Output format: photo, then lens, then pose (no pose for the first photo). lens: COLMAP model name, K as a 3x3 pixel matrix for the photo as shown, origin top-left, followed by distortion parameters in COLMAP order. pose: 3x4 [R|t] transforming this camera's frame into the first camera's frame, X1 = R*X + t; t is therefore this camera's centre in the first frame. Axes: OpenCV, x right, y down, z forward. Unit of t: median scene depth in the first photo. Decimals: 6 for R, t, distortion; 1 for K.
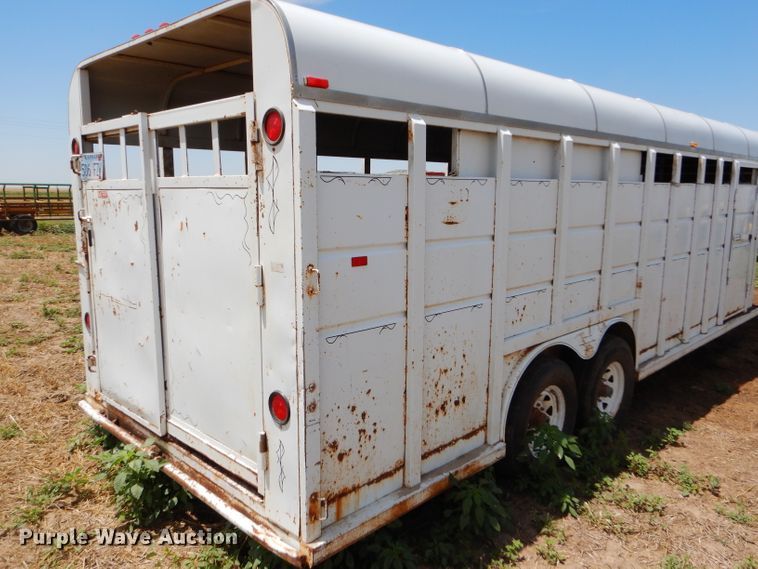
lens RADIAL K [[585.8, 0, 374.4], [0, 585.8, 280.1], [0, 0, 1]] dist [0.013680, -0.008690]
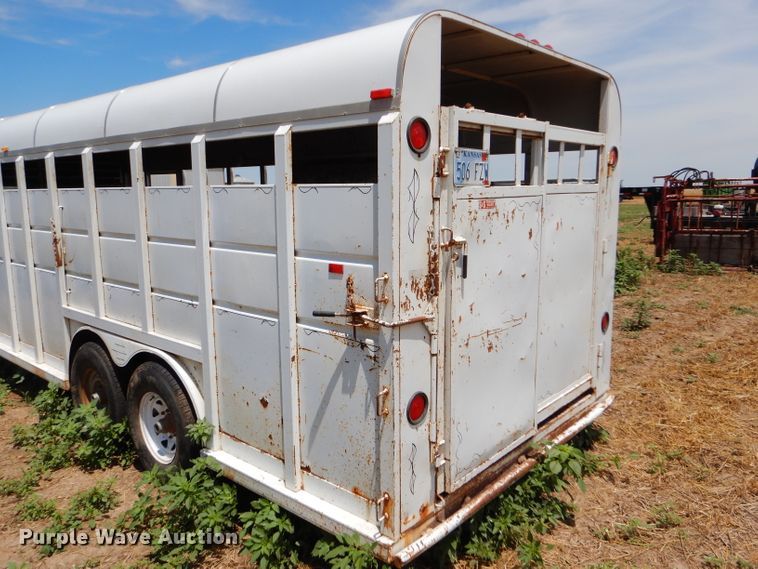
lens RADIAL K [[585.8, 0, 374.4], [0, 585.8, 280.1], [0, 0, 1]] dist [0.013680, -0.008690]
pose [[-0.070553, -0.154950, 0.985400, -1.342335], [0.159431, 0.973411, 0.164479, -0.216272], [-0.984685, 0.168708, -0.043974, 1.298264]]
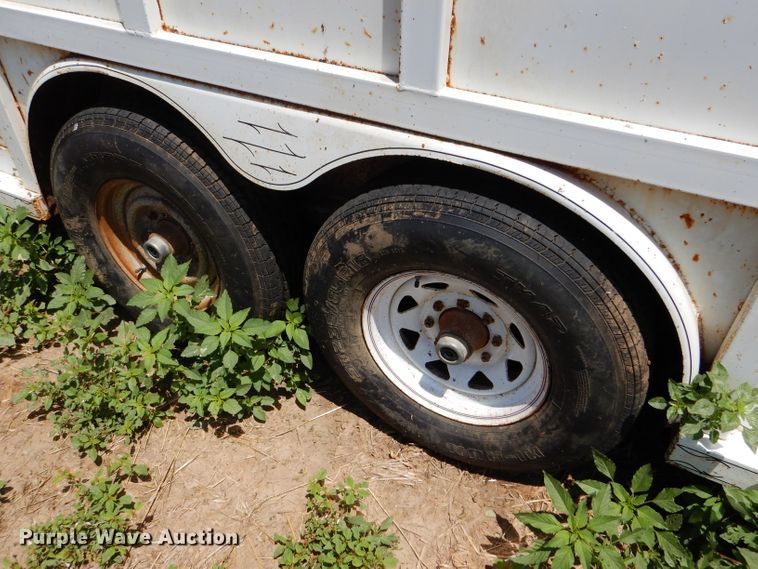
lens RADIAL K [[608.2, 0, 377.2], [0, 608.2, 276.6], [0, 0, 1]] dist [0.024315, 0.002453]
pose [[-0.294432, -0.608176, 0.737178, -0.498760], [0.169830, 0.725796, 0.666617, -0.151926], [-0.940461, 0.321468, -0.110412, 1.795868]]
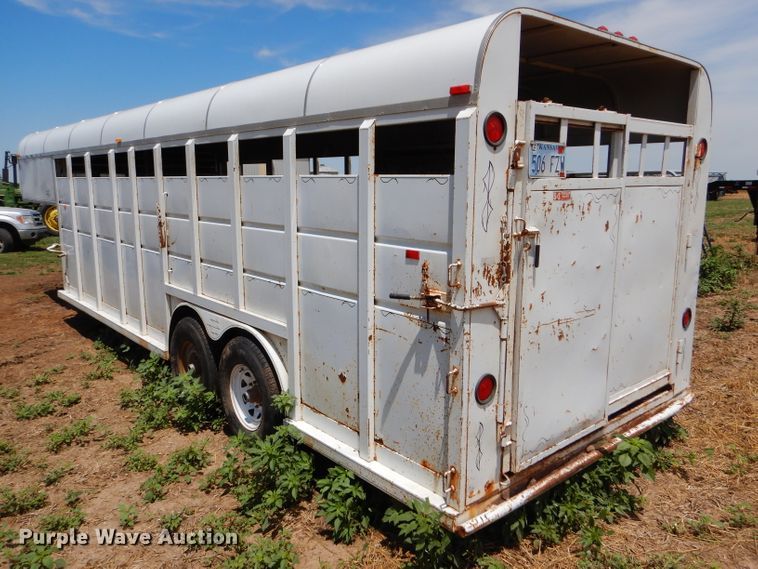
lens RADIAL K [[585.8, 0, 374.4], [0, 585.8, 280.1], [0, 0, 1]] dist [0.013680, -0.008690]
pose [[0.067492, -0.171243, 0.982914, -1.395862], [0.150370, 0.975653, 0.159653, -0.216524], [-0.986323, 0.137026, 0.091598, 1.293743]]
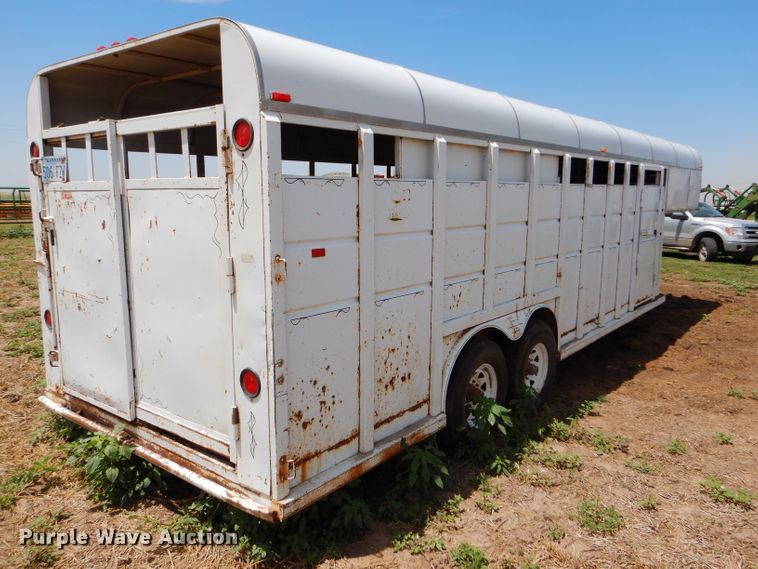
lens RADIAL K [[585.8, 0, 374.4], [0, 585.8, 280.1], [0, 0, 1]] dist [0.013680, -0.008690]
pose [[0.994046, -0.019280, 0.107239, -0.031657], [0.019631, 0.999805, -0.002221, 0.020346], [-0.107176, 0.004313, 0.994231, -0.114781]]
